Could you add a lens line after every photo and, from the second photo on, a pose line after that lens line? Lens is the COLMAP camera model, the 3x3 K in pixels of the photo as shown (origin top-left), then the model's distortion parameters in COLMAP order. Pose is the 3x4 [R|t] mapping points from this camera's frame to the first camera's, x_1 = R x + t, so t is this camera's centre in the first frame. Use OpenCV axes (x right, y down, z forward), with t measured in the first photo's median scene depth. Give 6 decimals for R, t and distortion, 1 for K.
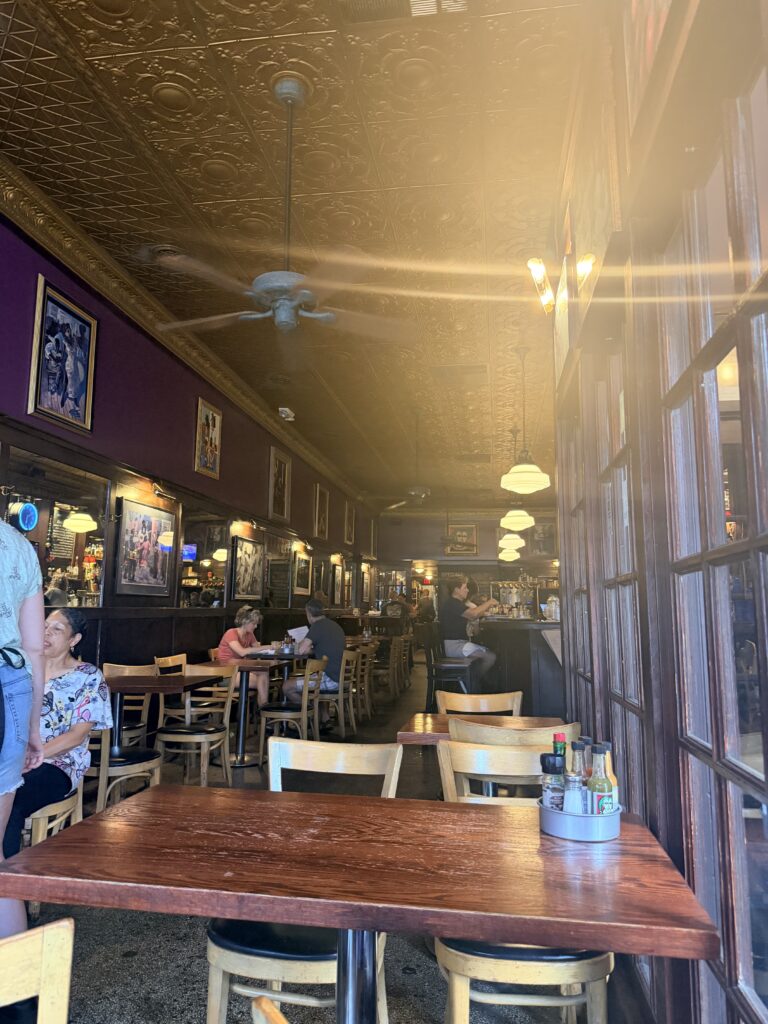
lens RADIAL K [[696.6, 0, 384.0], [0, 696.6, 512.0], [0, 0, 1]] dist [0.001861, -0.034064]
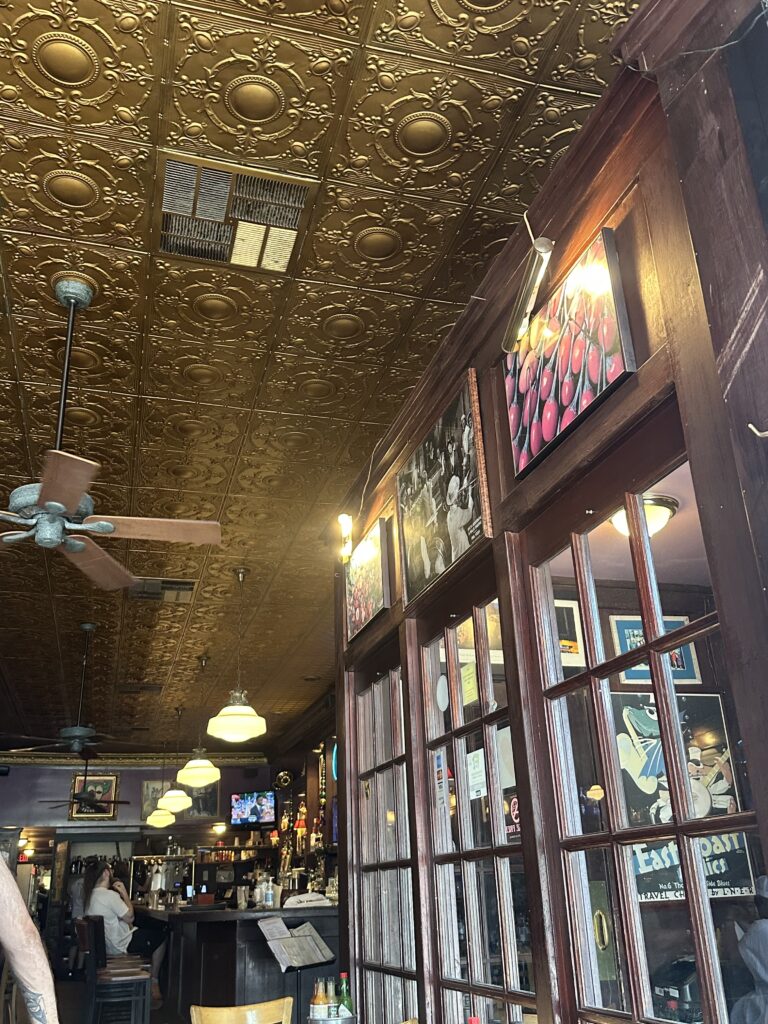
lens RADIAL K [[911.4, 0, 384.0], [0, 911.4, 512.0], [0, 0, 1]] dist [0.008160, -0.003134]
pose [[0.899063, 0.122659, 0.420287, -0.238092], [-0.011359, 0.966165, -0.257673, -0.026442], [-0.437673, 0.226890, 0.870036, -0.146194]]
